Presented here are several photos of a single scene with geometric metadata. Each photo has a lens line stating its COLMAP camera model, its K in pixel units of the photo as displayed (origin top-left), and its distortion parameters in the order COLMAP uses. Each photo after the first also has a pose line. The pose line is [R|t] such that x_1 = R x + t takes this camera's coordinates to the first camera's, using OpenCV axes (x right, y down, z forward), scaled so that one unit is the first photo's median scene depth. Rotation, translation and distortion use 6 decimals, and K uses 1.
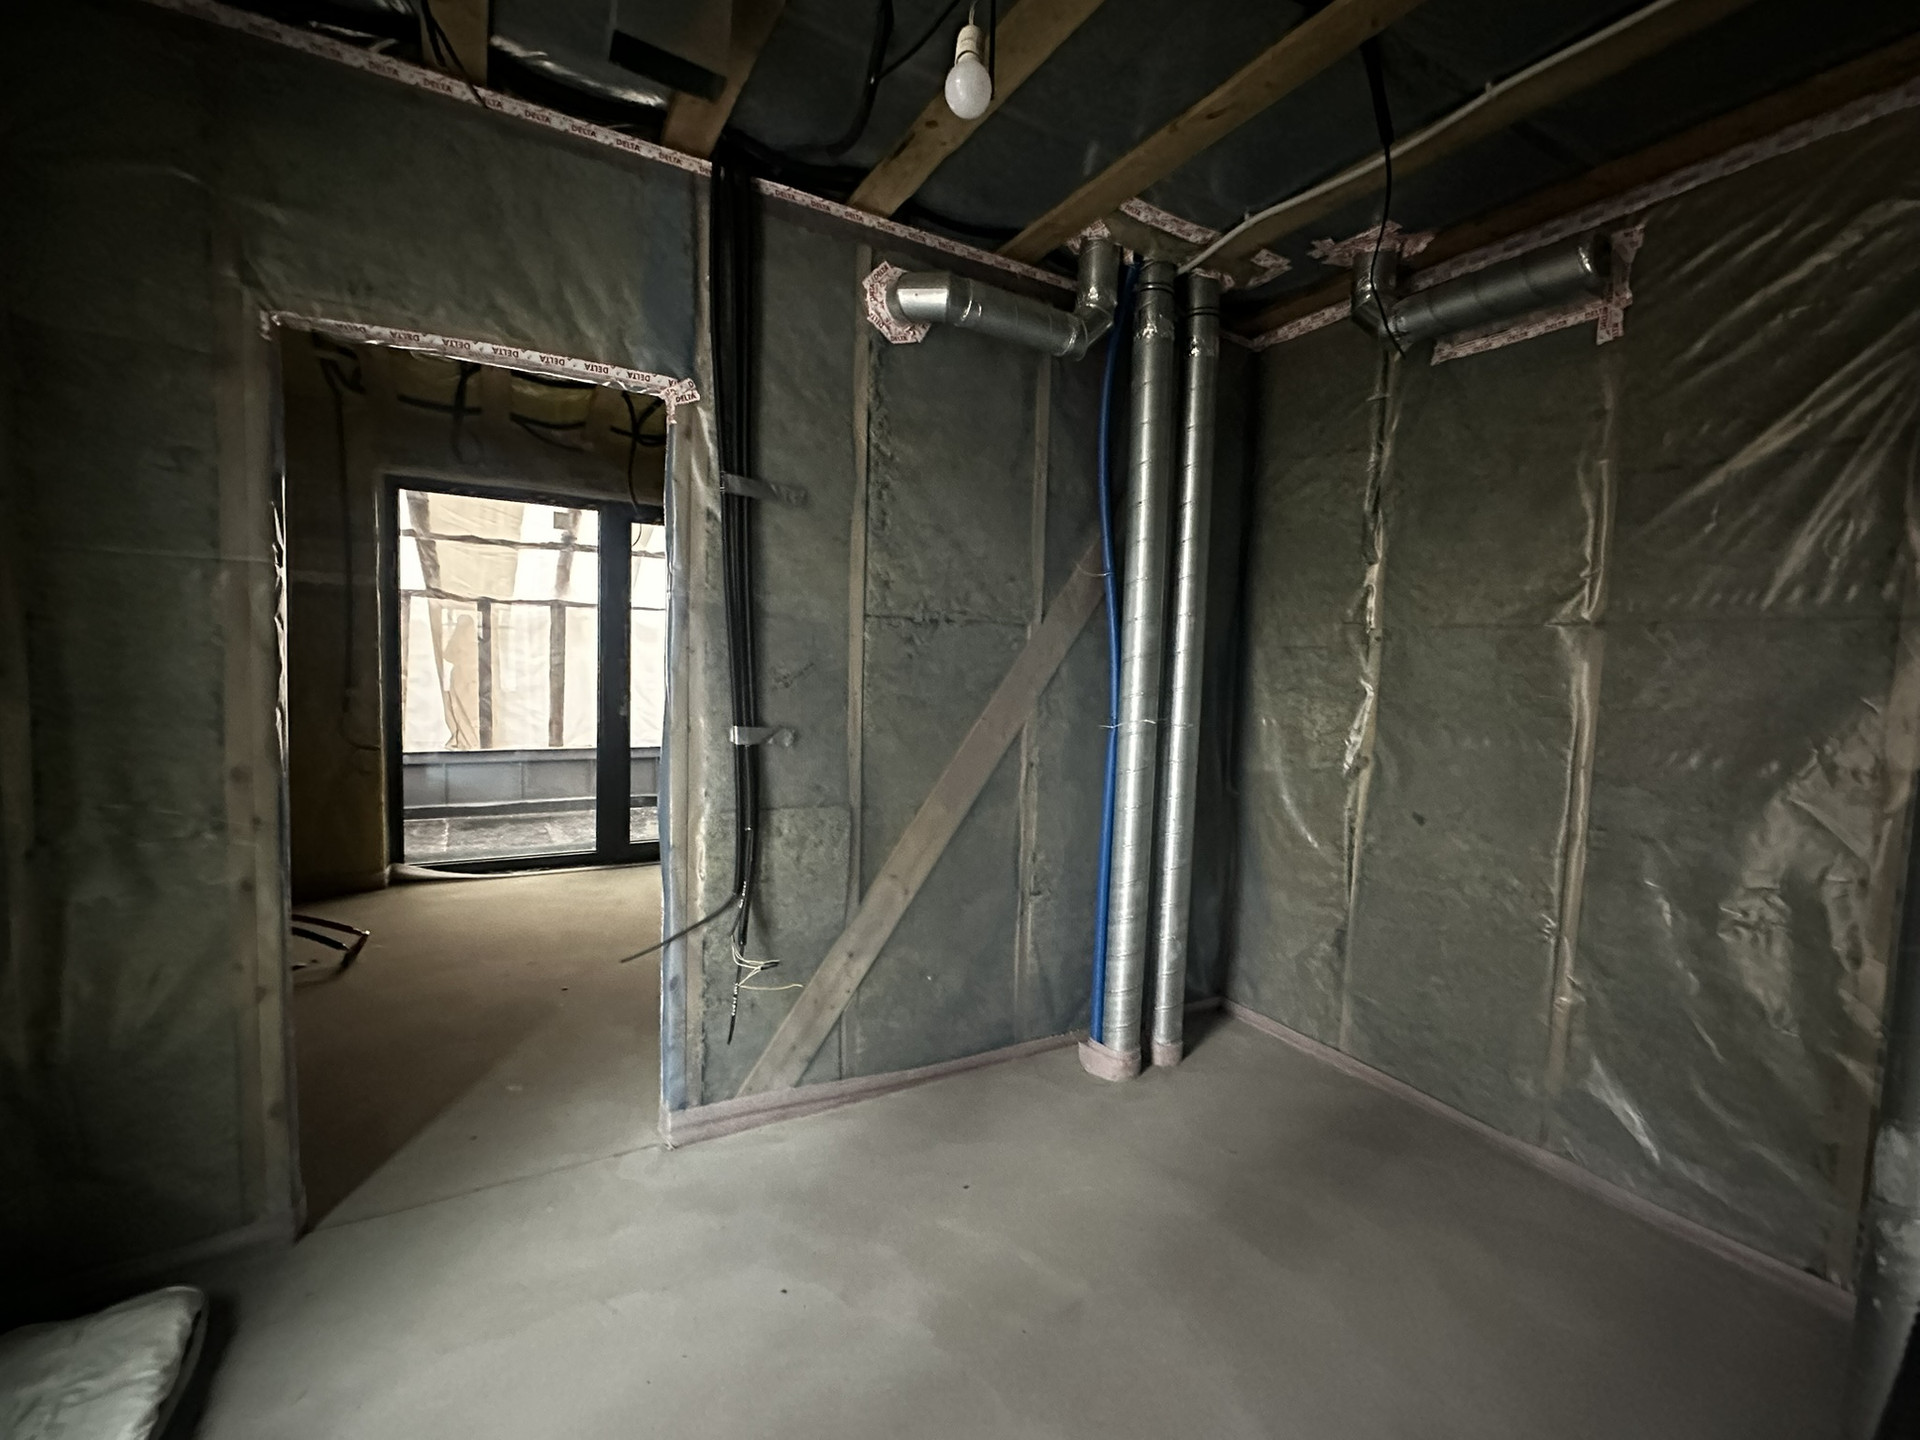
lens RADIAL K [[835.9, 0, 960.2], [0, 835.9, 721.1], [0, 0, 1]] dist [-0.003775, 0.000330]
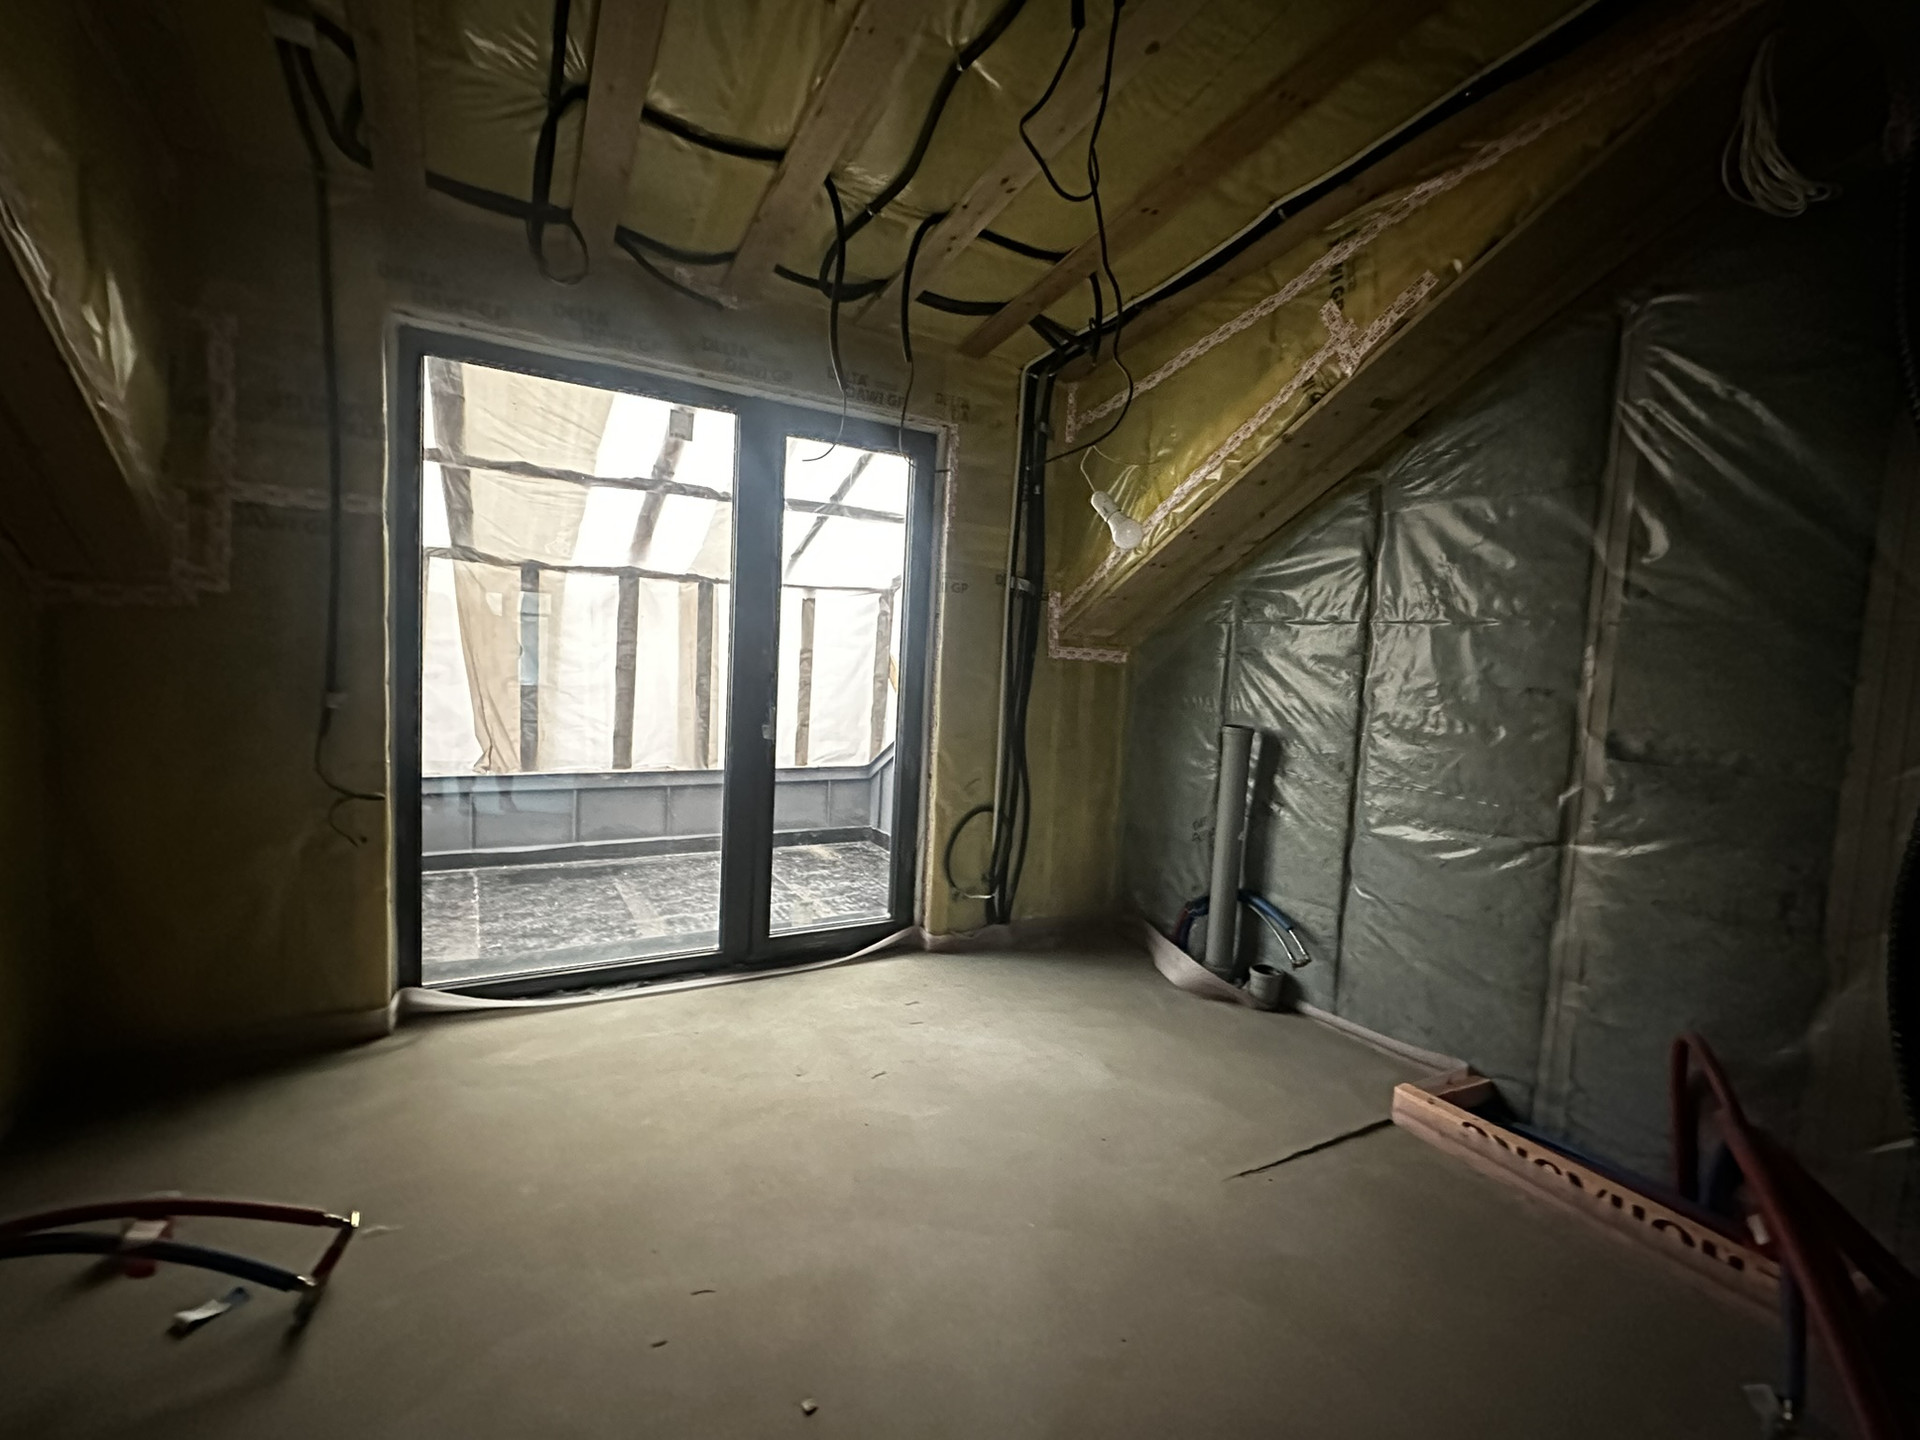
lens RADIAL K [[835.9, 0, 959.8], [0, 835.9, 716.4], [0, 0, 1]] dist [-0.003775, 0.000330]
pose [[0.999906, 0.013723, -0.000729, -0.219695], [-0.013725, 0.999901, -0.003096, -0.019798], [0.000686, 0.003105, 0.999995, 0.311739]]
